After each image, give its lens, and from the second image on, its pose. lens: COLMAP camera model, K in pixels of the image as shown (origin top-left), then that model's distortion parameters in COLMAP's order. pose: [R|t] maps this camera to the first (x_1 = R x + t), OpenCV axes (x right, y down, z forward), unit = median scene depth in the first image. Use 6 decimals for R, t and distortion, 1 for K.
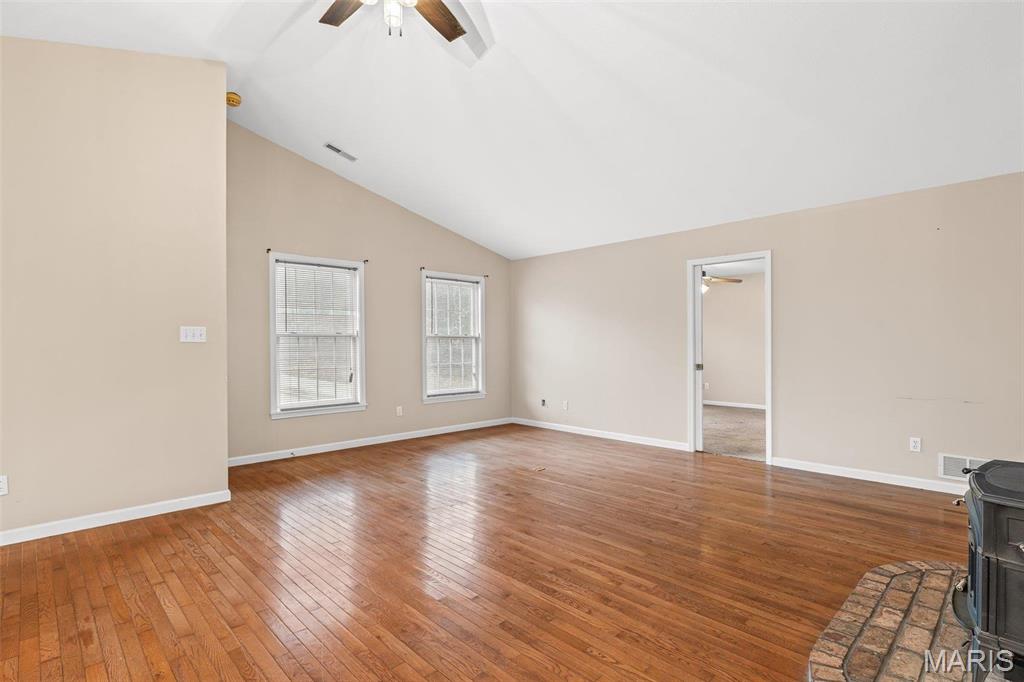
lens RADIAL K [[513.7, 0, 512.0], [0, 513.7, 341.0], [0, 0, 1]] dist [0.000732, -0.000384]
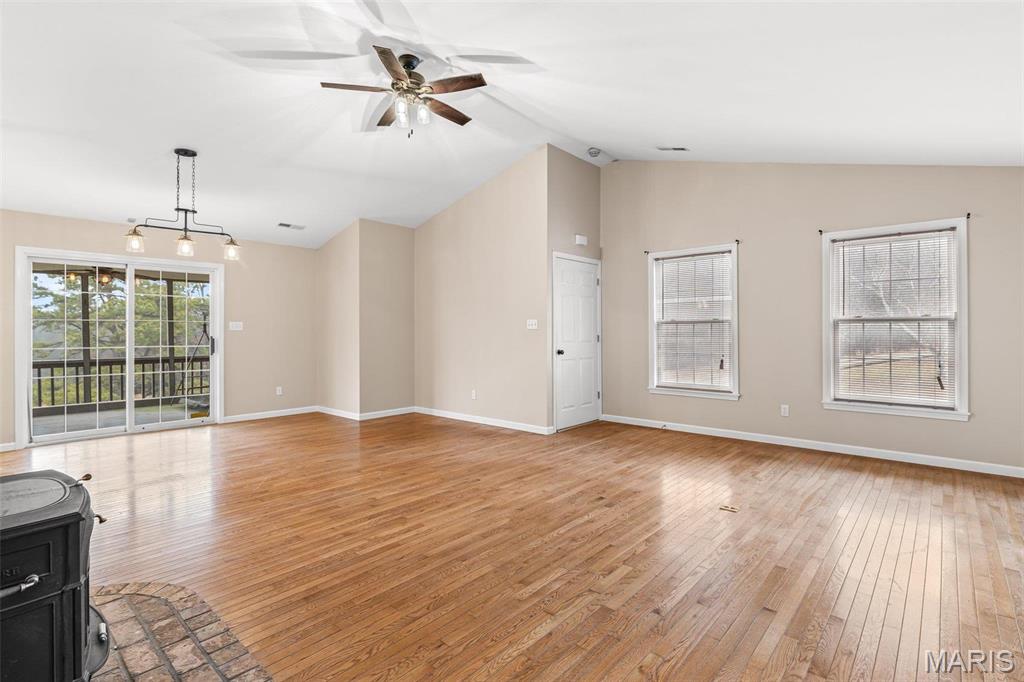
lens RADIAL K [[480.3, 0, 512.5], [0, 480.3, 328.7], [0, 0, 1]] dist [-0.013286, 0.000289]
pose [[0.070676, -0.002164, -0.997497, 1.034613], [0.006998, 0.999974, -0.001674, 0.003350], [0.997475, -0.006862, 0.070690, 0.991865]]
